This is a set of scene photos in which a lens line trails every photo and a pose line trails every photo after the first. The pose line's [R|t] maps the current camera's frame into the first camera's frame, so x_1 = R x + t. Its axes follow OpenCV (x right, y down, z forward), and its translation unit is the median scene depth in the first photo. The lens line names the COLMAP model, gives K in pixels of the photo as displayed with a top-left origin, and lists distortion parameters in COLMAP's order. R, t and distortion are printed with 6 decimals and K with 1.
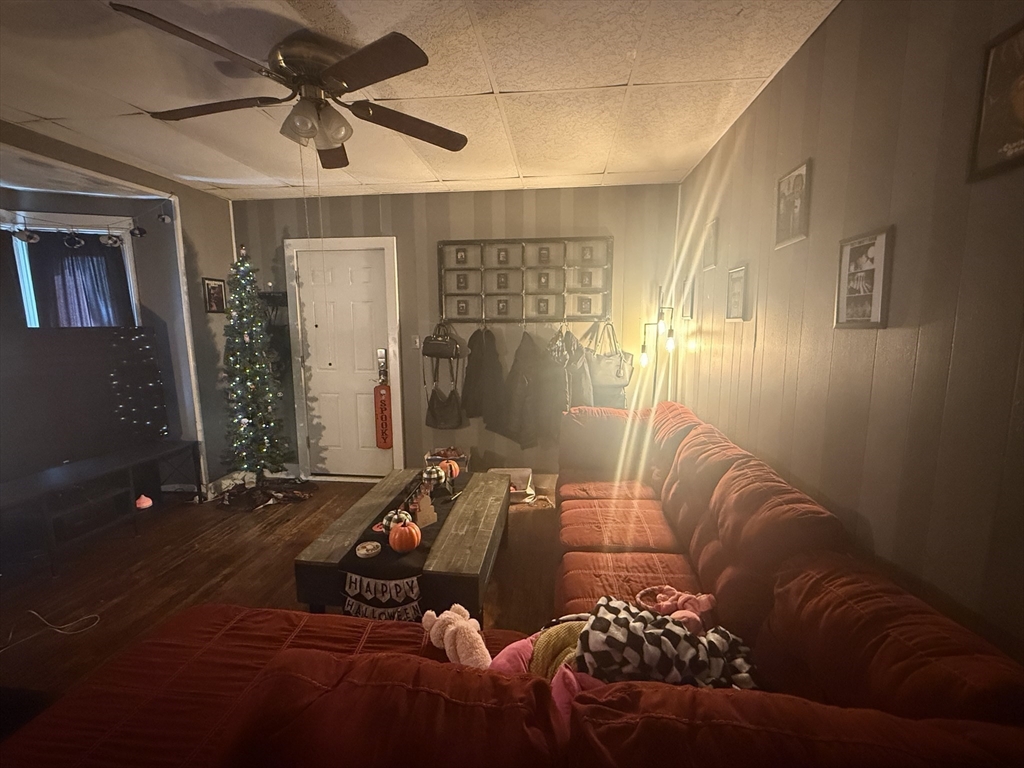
lens RADIAL K [[444.9, 0, 511.9], [0, 444.9, 382.7], [0, 0, 1]] dist [0.001203, 0.000079]
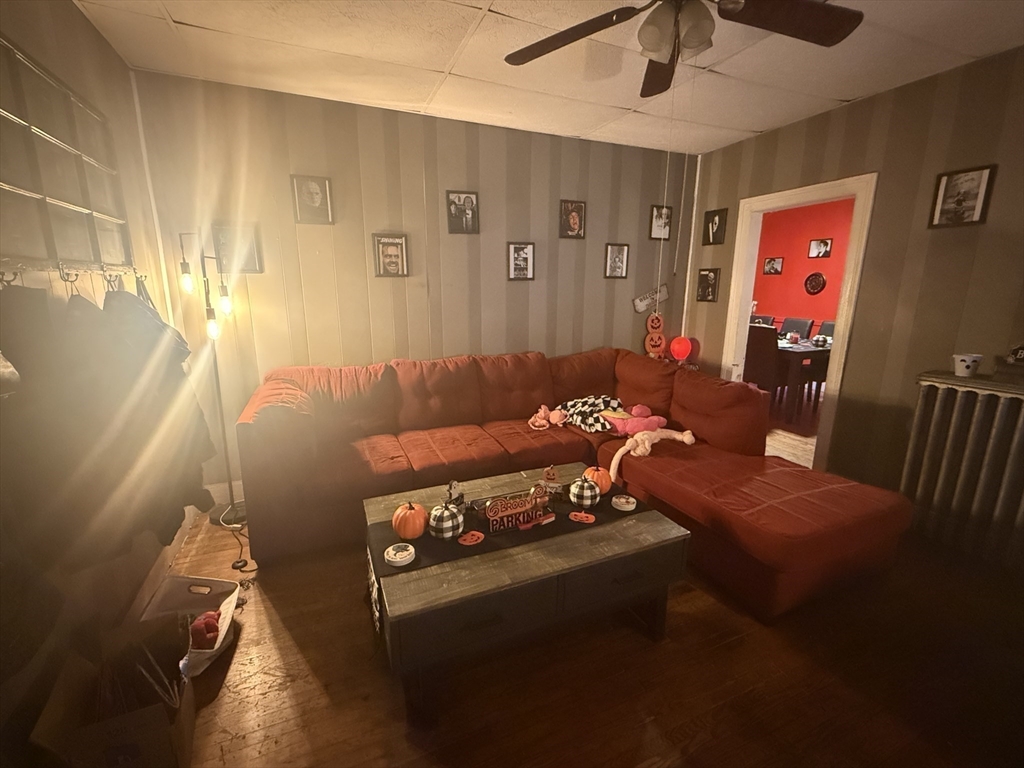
lens RADIAL K [[444.9, 0, 510.8], [0, 444.9, 382.5], [0, 0, 1]] dist [0.001203, 0.000079]
pose [[-0.498002, -0.181937, 0.847875, -1.459976], [0.124854, 0.952513, 0.277723, -0.280667], [-0.858141, 0.244168, -0.451638, 2.357558]]
